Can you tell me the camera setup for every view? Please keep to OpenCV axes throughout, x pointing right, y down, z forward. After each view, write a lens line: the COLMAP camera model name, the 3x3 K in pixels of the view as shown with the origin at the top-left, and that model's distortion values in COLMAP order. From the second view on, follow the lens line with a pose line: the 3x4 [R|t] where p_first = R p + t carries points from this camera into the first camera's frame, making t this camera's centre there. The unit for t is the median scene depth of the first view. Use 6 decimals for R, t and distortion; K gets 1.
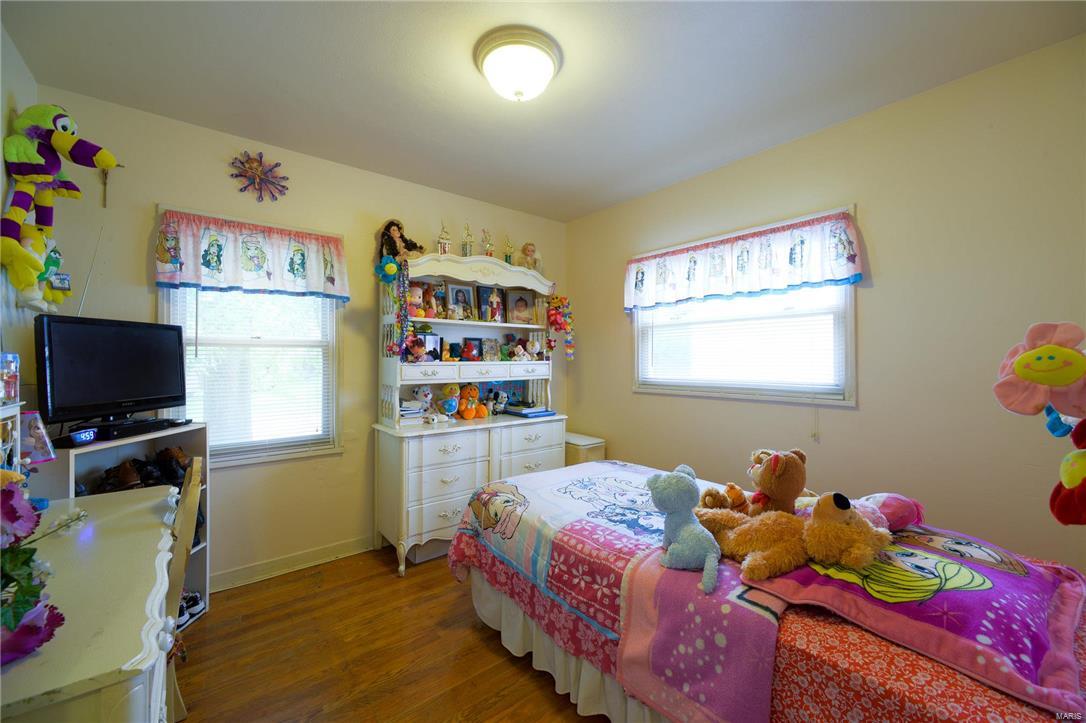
lens RADIAL K [[429.0, 0, 541.0], [0, 429.0, 358.8], [0, 0, 1]] dist [0.000794, -0.000341]
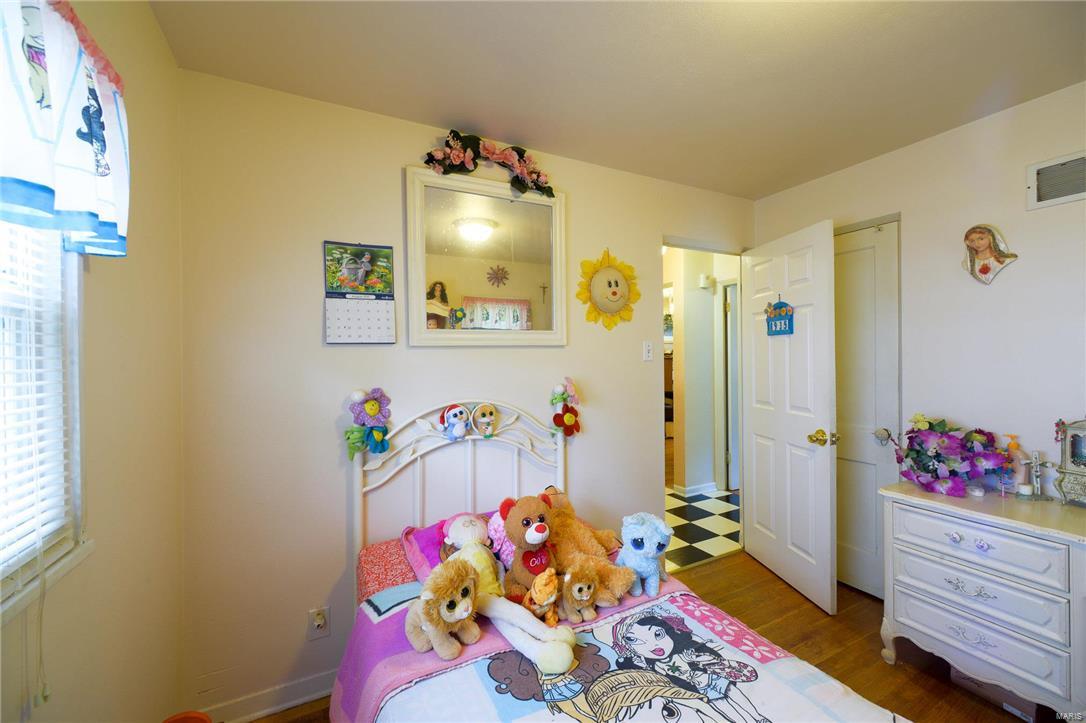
lens RADIAL K [[429.0, 0, 544.1], [0, 429.0, 359.1], [0, 0, 1]] dist [0.000794, -0.000341]
pose [[-0.978865, 0.008484, 0.204329, 0.283086], [0.008958, 0.999959, 0.001393, -0.089638], [-0.204309, 0.003194, -0.978901, 1.706162]]
